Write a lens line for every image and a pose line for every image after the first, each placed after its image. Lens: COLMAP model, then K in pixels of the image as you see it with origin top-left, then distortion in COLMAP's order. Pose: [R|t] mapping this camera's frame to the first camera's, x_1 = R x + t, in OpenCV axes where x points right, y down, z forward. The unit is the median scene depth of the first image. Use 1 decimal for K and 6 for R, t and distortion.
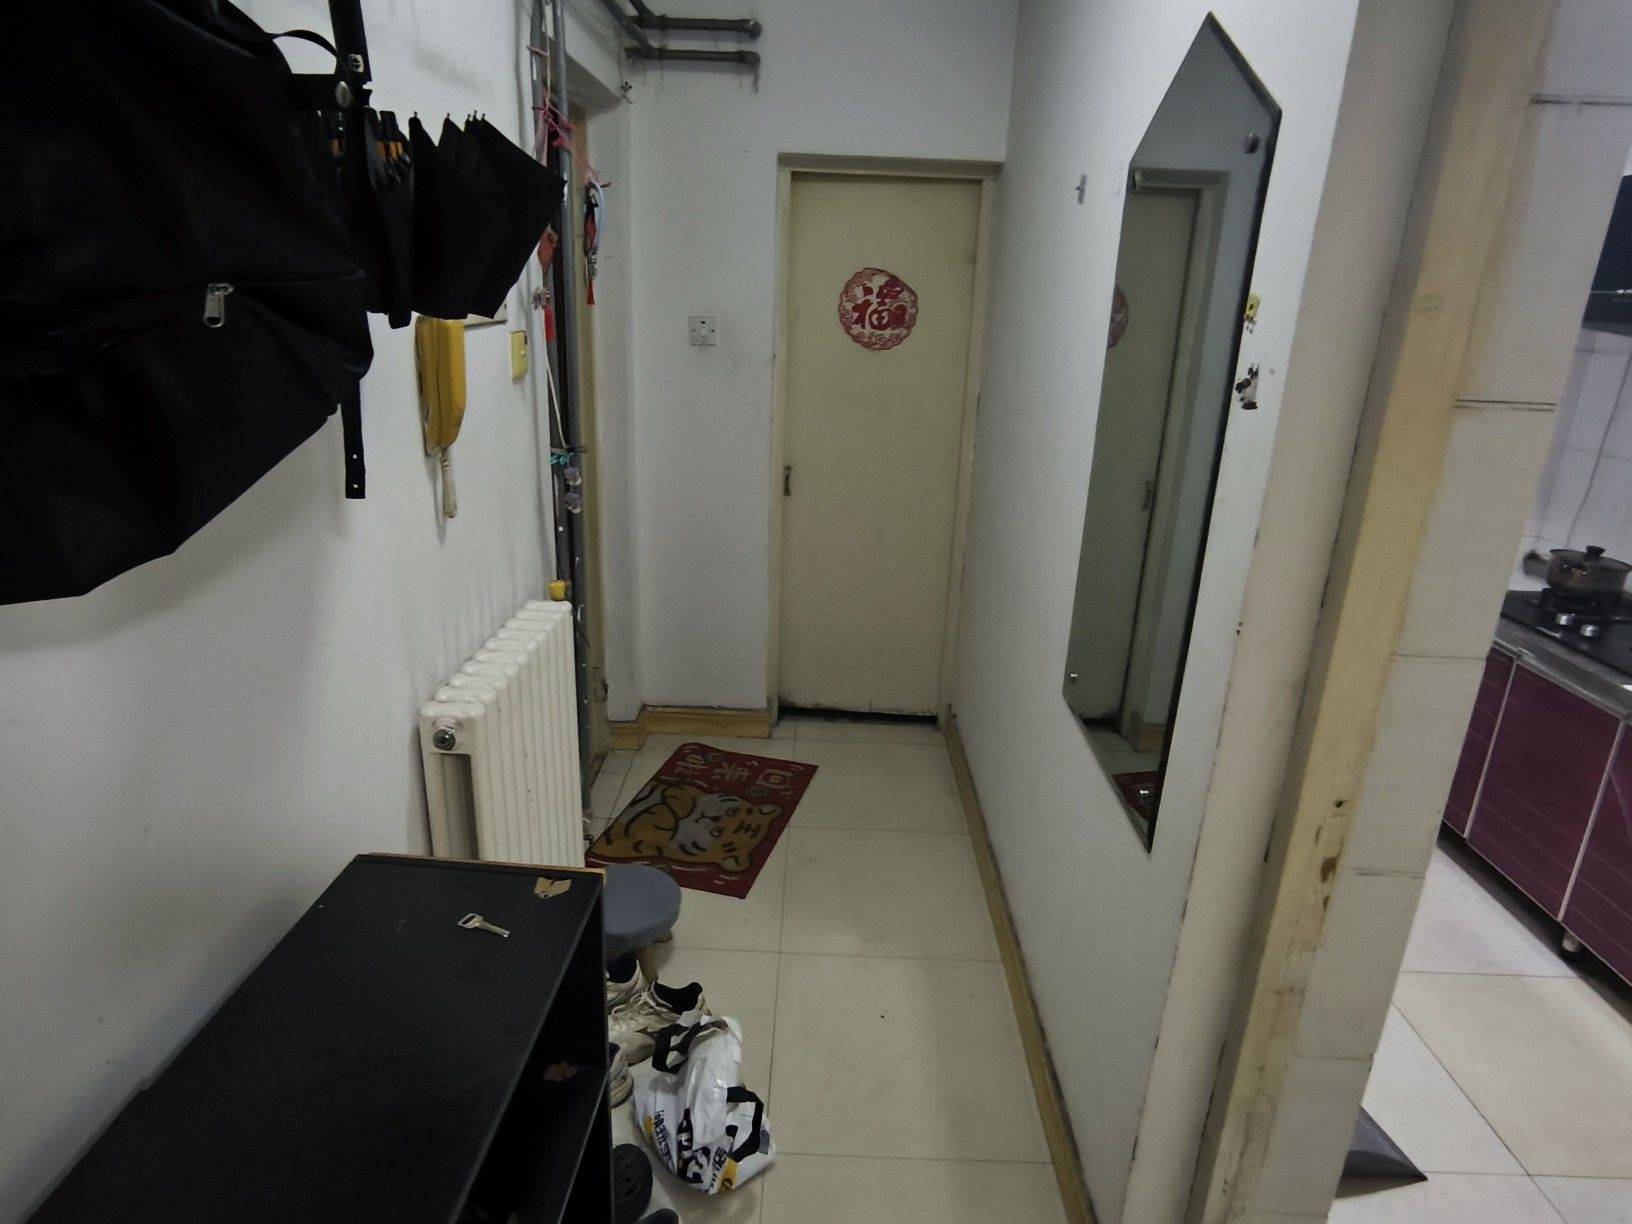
lens RADIAL K [[981.9, 0, 818.1], [0, 981.9, 617.8], [0, 0, 1]] dist [-0.005406, -0.001247]
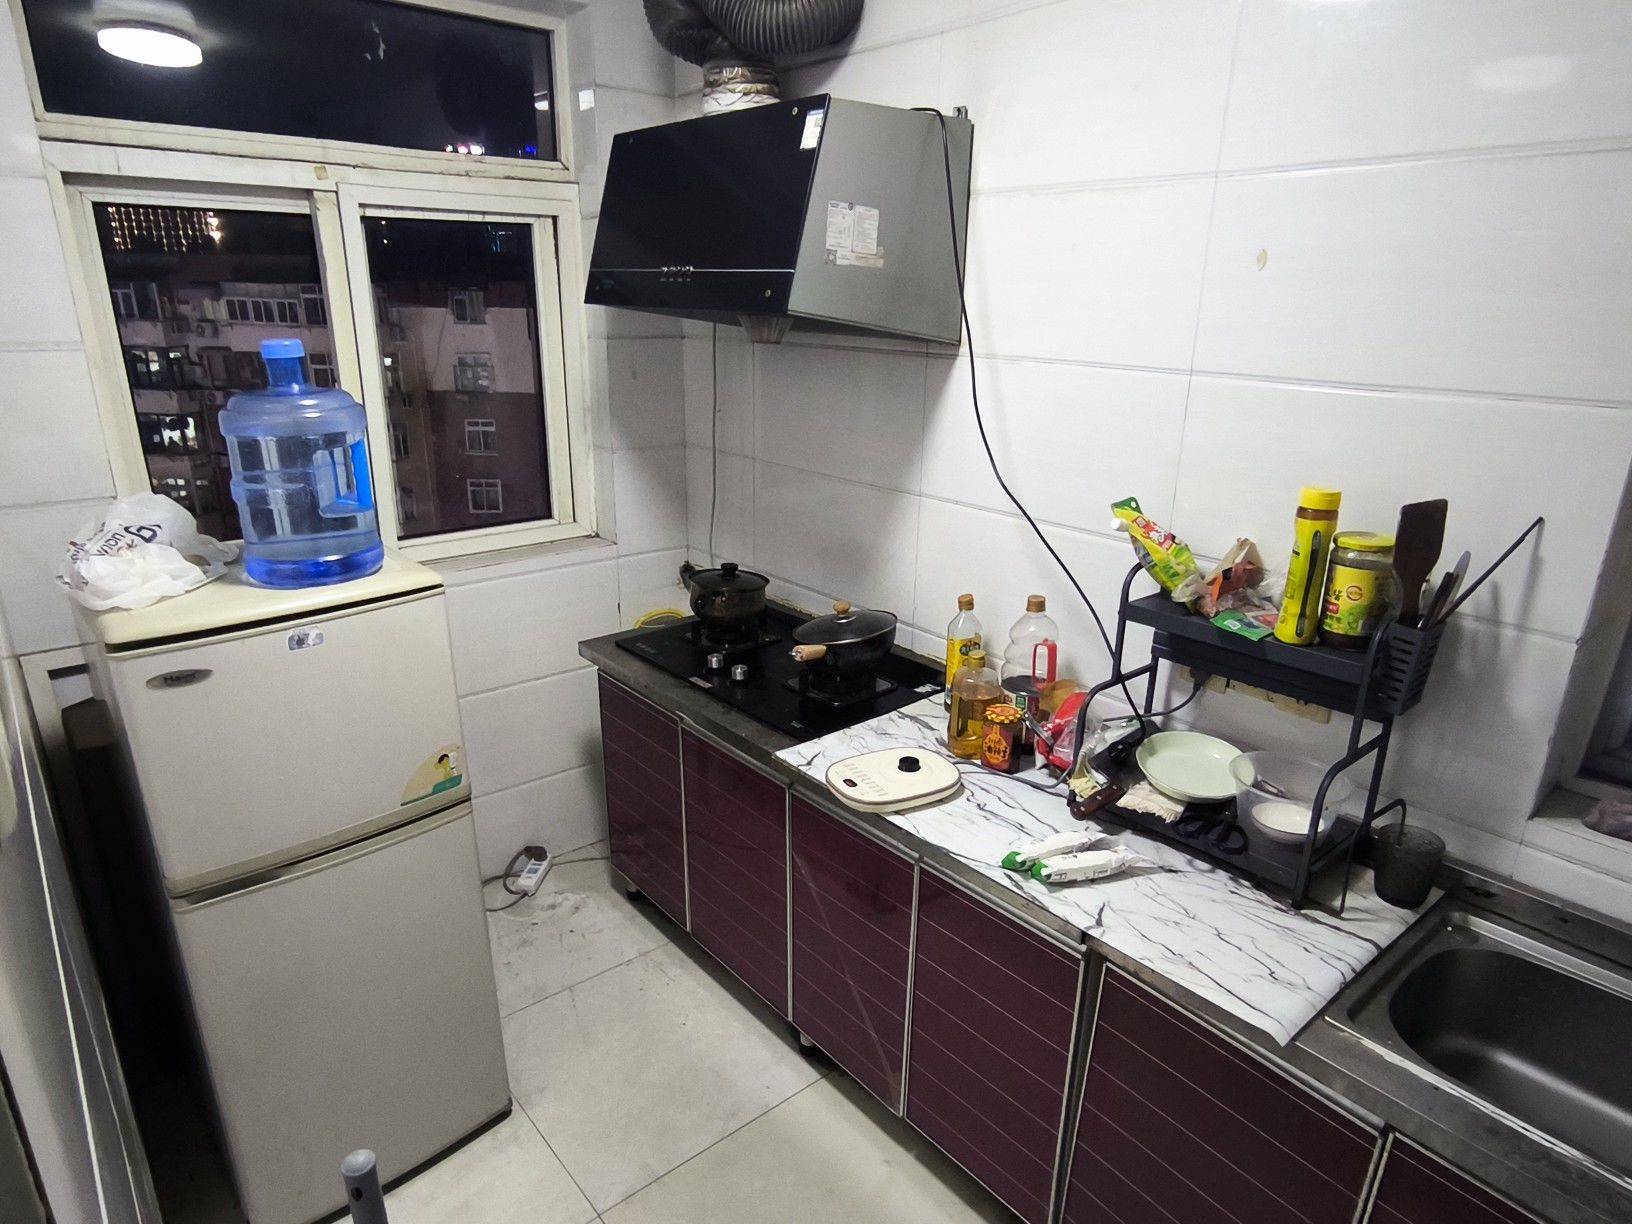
lens RADIAL K [[981.9, 0, 813.9], [0, 981.9, 616.3], [0, 0, 1]] dist [-0.005406, -0.001247]
pose [[0.752254, -0.236082, 0.615126, 0.314143], [0.228007, 0.969195, 0.093135, -0.094370], [-0.618164, 0.070191, 0.782909, 0.282048]]
